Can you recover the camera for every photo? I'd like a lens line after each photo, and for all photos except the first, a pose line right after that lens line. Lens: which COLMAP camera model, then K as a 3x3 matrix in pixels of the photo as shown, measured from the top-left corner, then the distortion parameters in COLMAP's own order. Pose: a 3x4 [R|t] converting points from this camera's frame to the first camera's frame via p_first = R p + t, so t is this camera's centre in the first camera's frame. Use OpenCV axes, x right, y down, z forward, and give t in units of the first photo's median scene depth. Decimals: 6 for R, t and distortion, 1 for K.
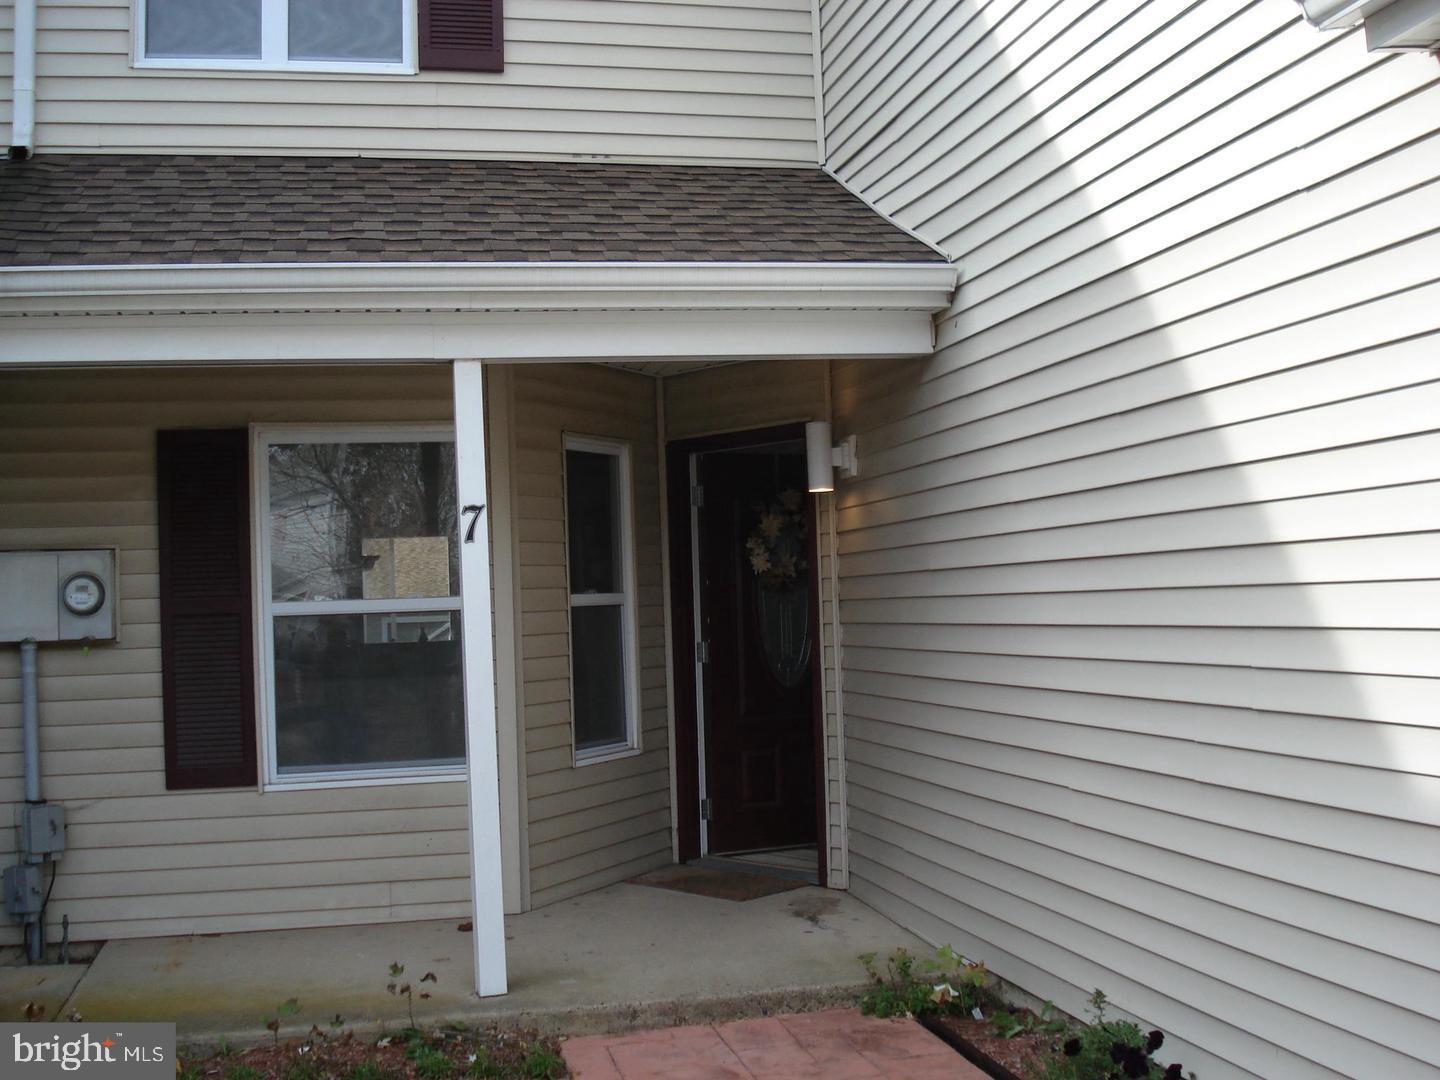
lens RADIAL K [[1614.7, 0, 726.6], [0, 1614.7, 536.2], [0, 0, 1]] dist [-0.089681, -0.044354]
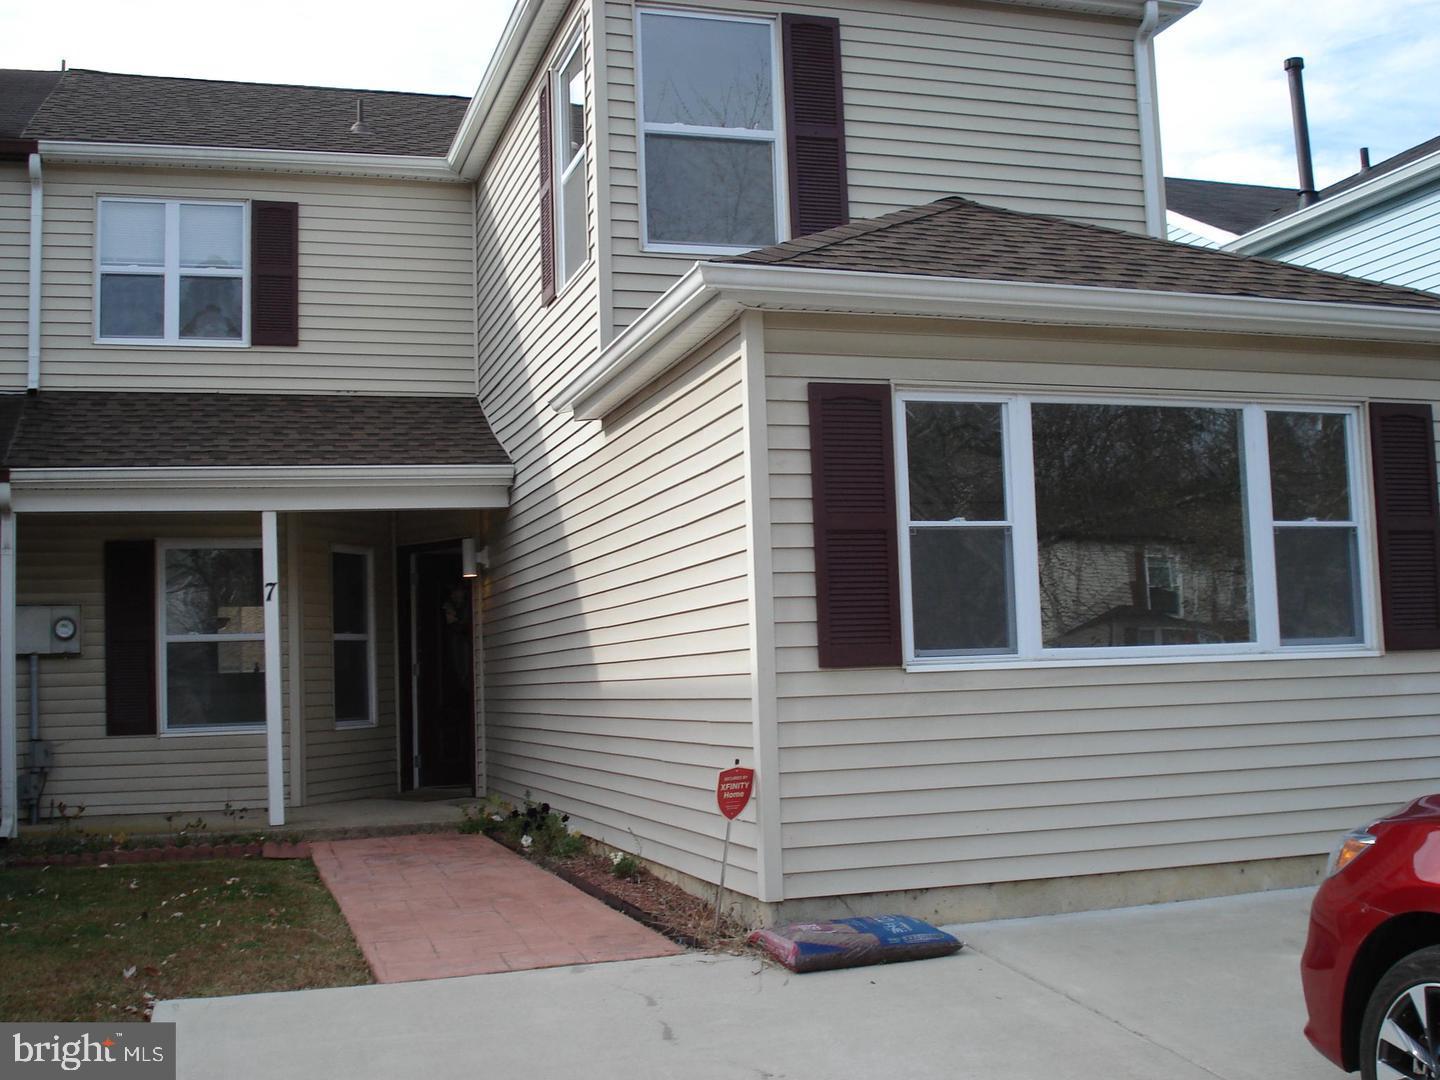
lens RADIAL K [[1614.7, 0, 726.6], [0, 1614.7, 536.2], [0, 0, 1]] dist [-0.089681, -0.044354]
pose [[0.996689, 0.006377, 0.081060, 0.216487], [-0.002276, 0.998717, -0.050588, 0.019893], [-0.081279, 0.050236, 0.995425, -0.914287]]
